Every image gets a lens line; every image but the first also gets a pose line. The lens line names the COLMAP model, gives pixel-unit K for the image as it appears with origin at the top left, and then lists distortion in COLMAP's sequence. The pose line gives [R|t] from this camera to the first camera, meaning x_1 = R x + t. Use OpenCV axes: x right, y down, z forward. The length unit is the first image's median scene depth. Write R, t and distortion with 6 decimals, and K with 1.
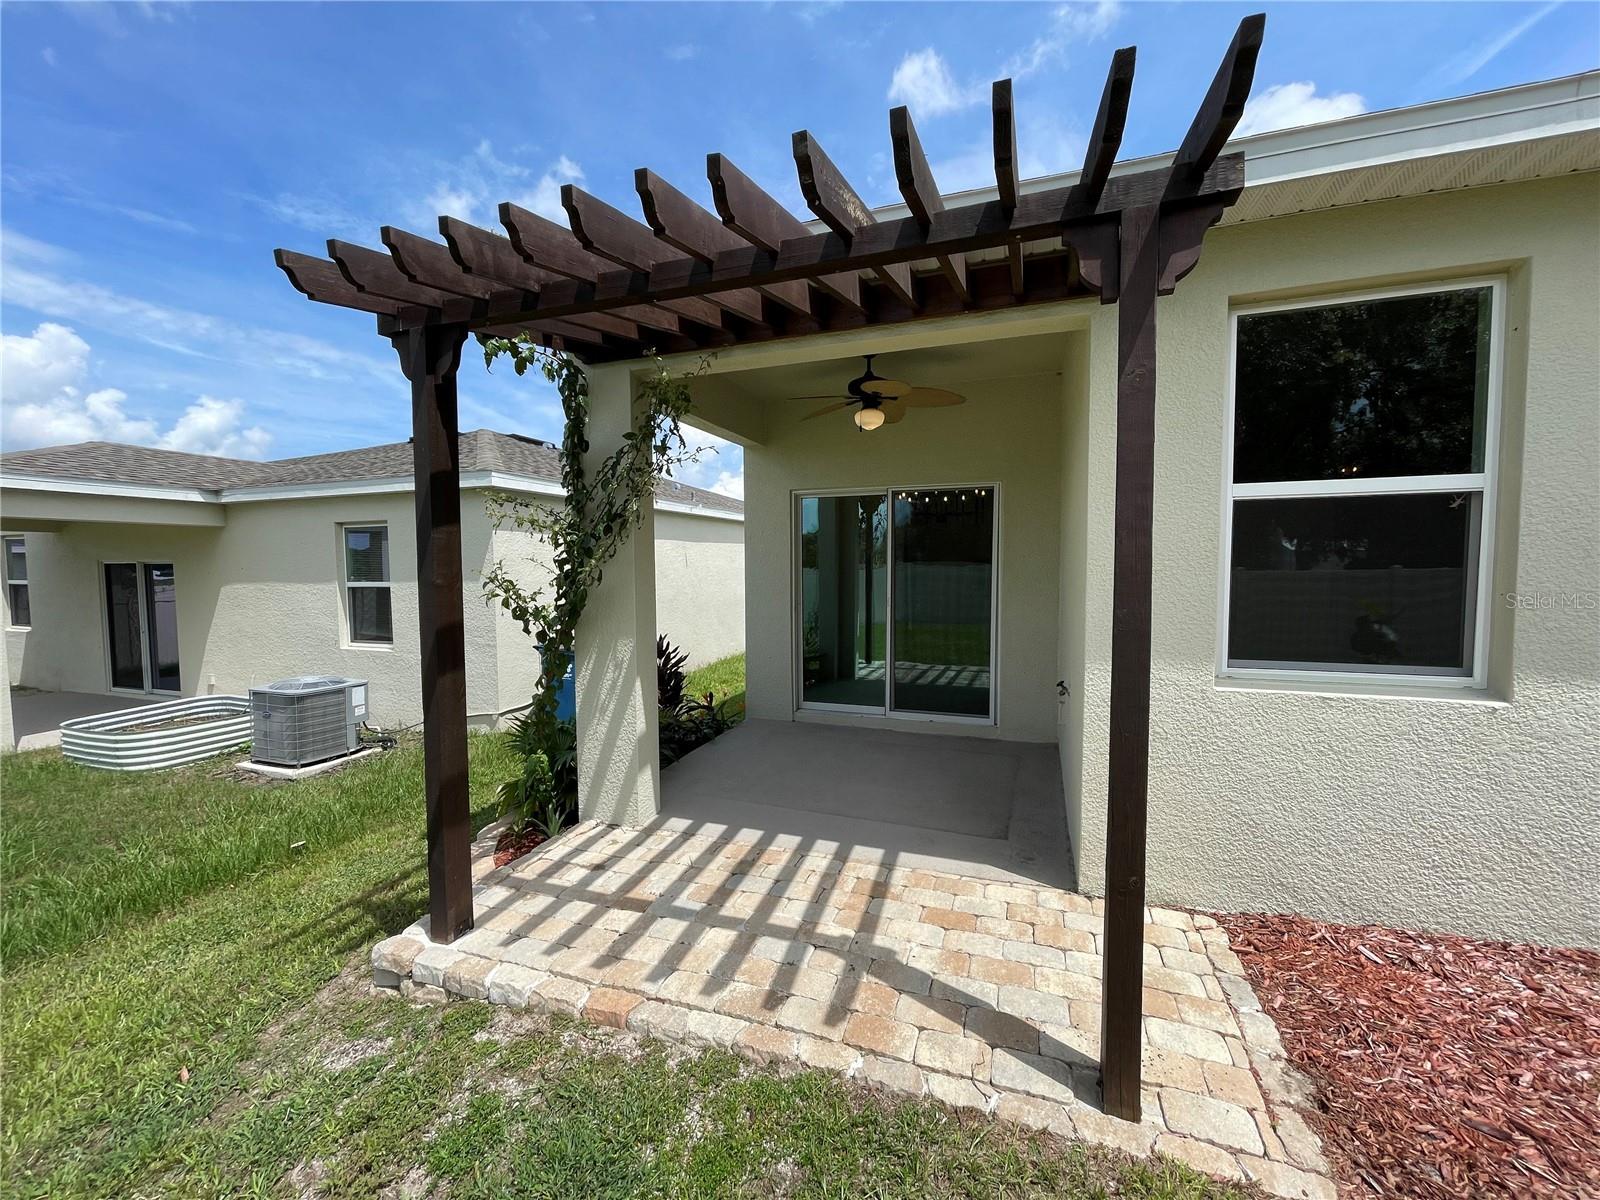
lens RADIAL K [[646.2, 0, 799.3], [0, 646.2, 591.9], [0, 0, 1]] dist [-0.003575, -0.000072]
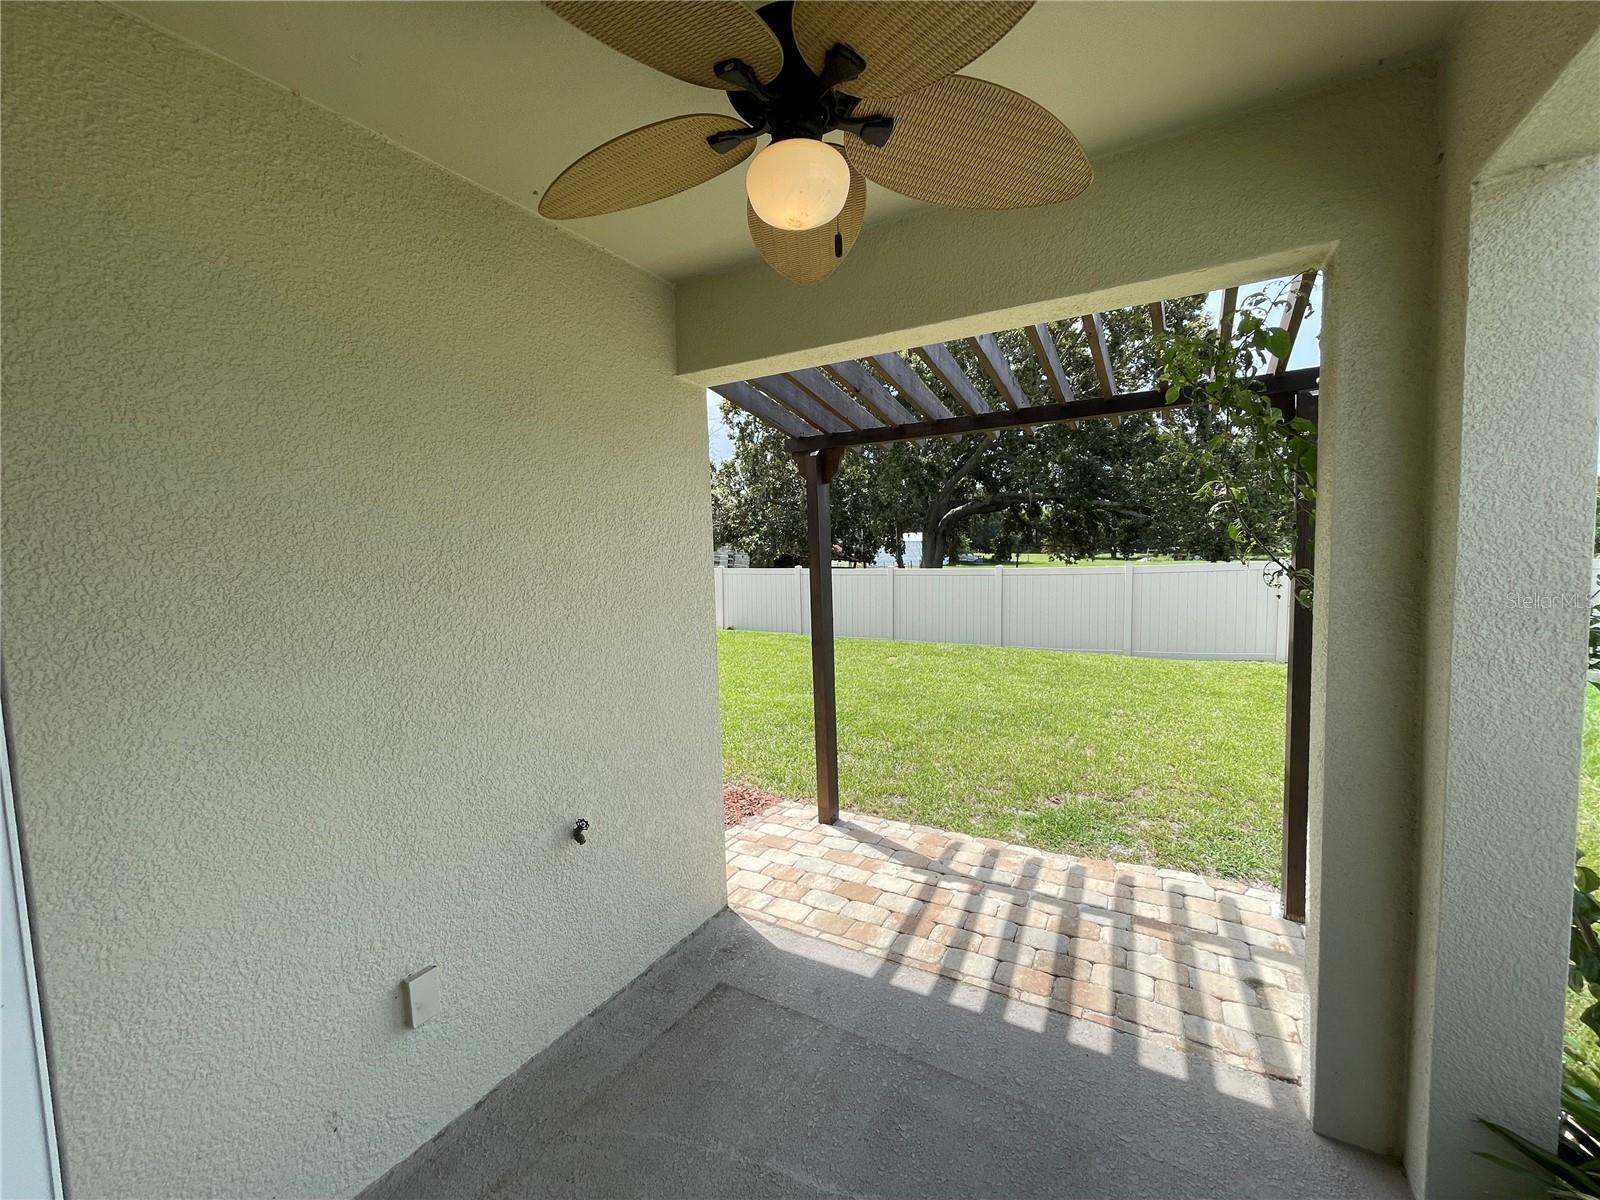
lens RADIAL K [[646.2, 0, 794.9], [0, 646.2, 603.9], [0, 0, 1]] dist [-0.003575, -0.000072]
pose [[-0.982298, 0.005744, 0.187236, 0.115170], [0.030425, 0.991150, 0.129214, -0.186791], [-0.184837, 0.132623, -0.973779, 2.068755]]
